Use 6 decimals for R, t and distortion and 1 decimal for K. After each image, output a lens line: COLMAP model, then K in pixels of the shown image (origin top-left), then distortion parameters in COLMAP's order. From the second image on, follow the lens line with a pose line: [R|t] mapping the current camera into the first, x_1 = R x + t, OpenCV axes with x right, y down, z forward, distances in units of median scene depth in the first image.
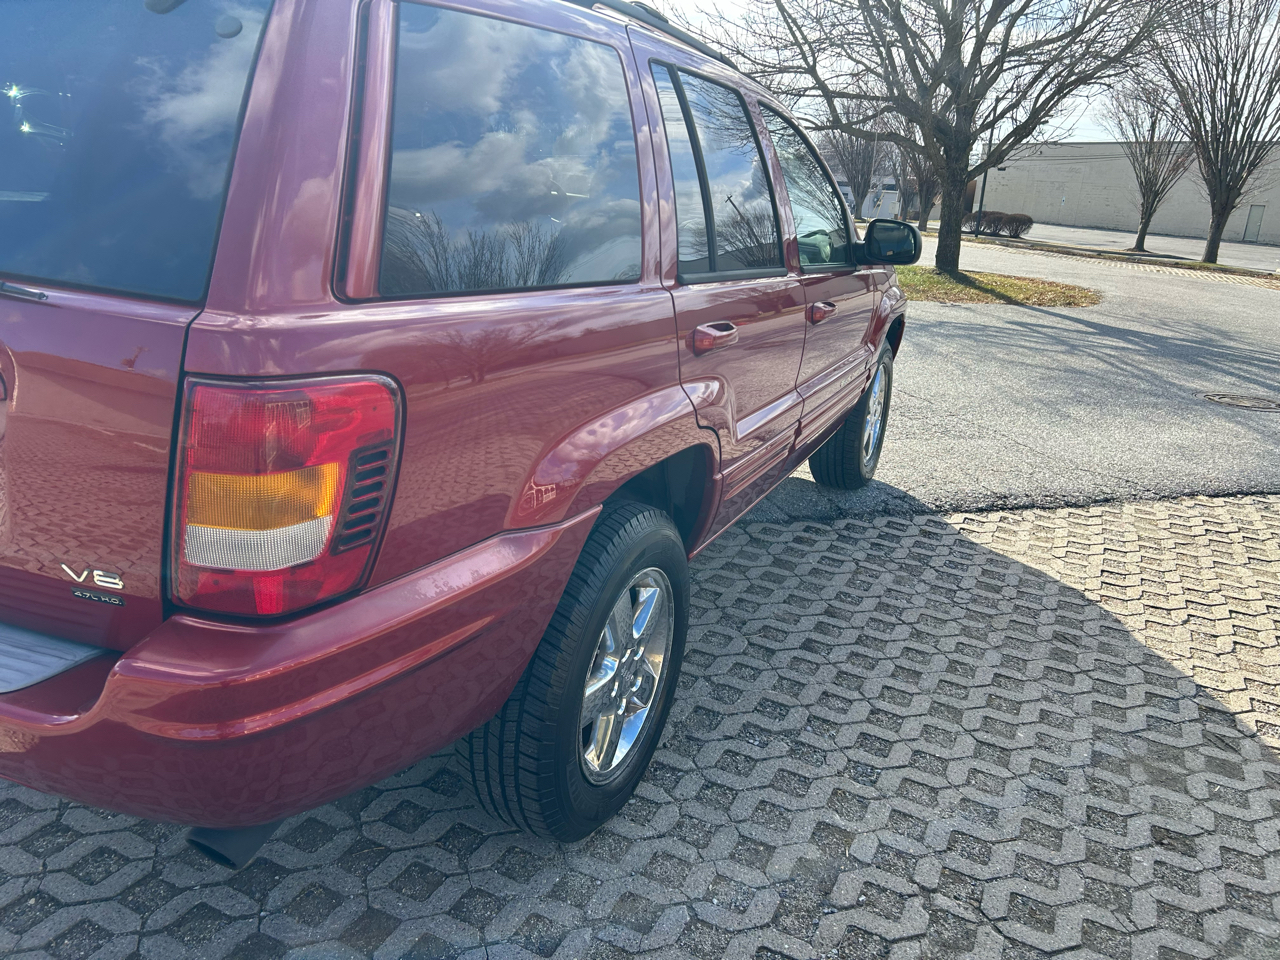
lens RADIAL K [[949.4, 0, 635.2], [0, 949.4, 478.6], [0, 0, 1]] dist [0.056270, -0.055847]
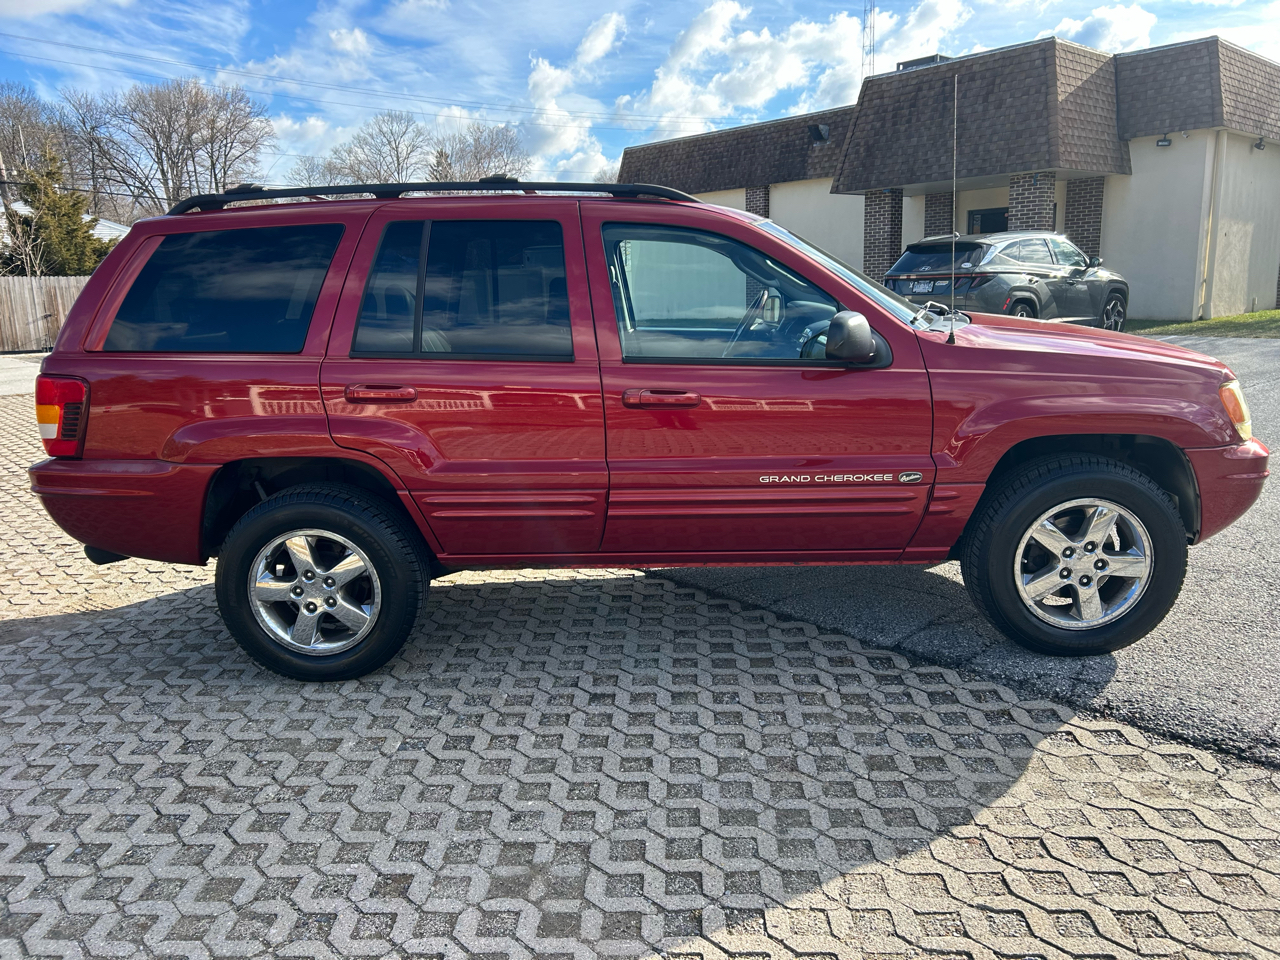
lens RADIAL K [[952.2, 0, 645.1], [0, 952.2, 475.1], [0, 0, 1]] dist [0.052678, -0.049976]
pose [[0.396785, 0.109753, -0.911327, 1.218110], [-0.229631, 0.973126, 0.017216, -0.105615], [0.888725, 0.202438, 0.411324, 0.564871]]
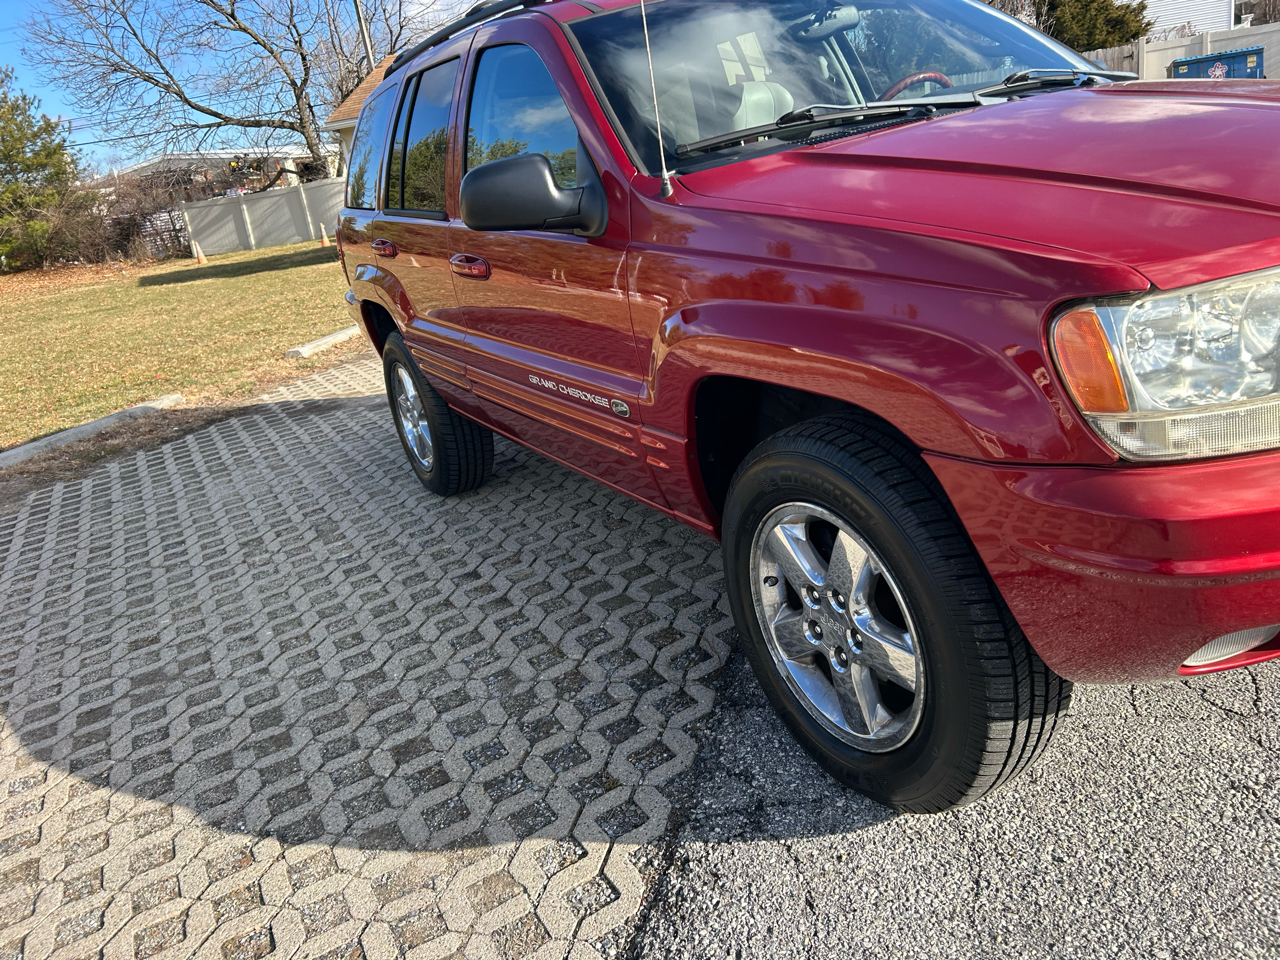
lens RADIAL K [[962.2, 0, 656.0], [0, 962.2, 474.4], [0, 0, 1]] dist [0.047791, -0.049859]
pose [[-0.577857, 0.282224, -0.765788, 0.887511], [-0.141980, 0.889237, 0.434856, -0.435503], [0.803694, 0.360011, -0.473781, 1.694900]]
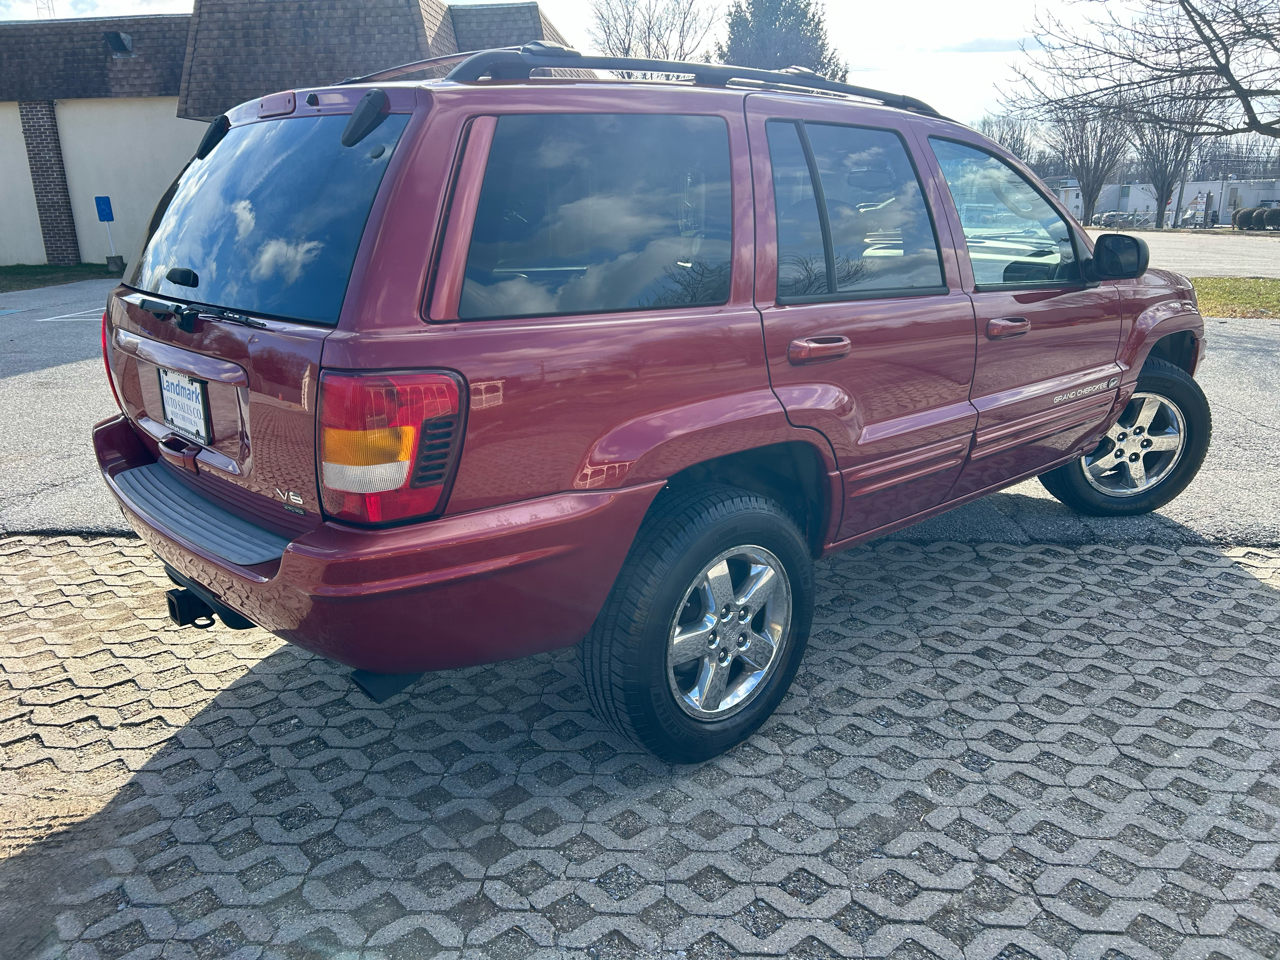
lens RADIAL K [[949.4, 0, 635.2], [0, 949.4, 478.6], [0, 0, 1]] dist [0.056270, -0.055847]
pose [[0.919075, 0.028961, -0.393017, 0.248230], [-0.045065, 0.998478, -0.031808, 0.039700], [0.391498, 0.046946, 0.918981, -0.108199]]
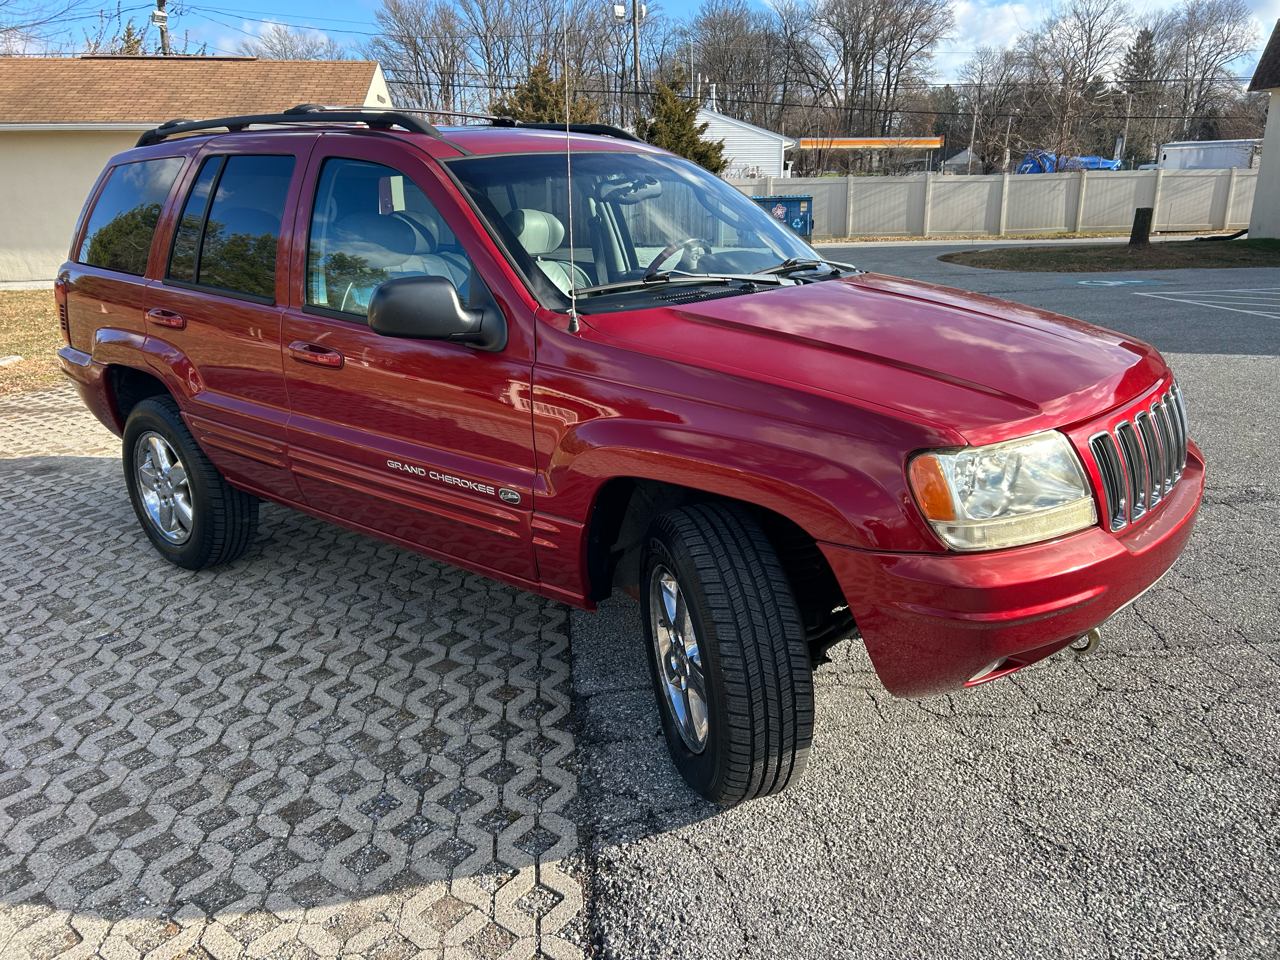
lens RADIAL K [[962.2, 0, 656.0], [0, 962.2, 474.4], [0, 0, 1]] dist [0.047791, -0.049859]
pose [[-0.224479, 0.213826, -0.950730, 1.133083], [-0.307385, 0.910283, 0.277307, -0.459982], [0.924729, 0.354490, -0.138613, 1.540188]]
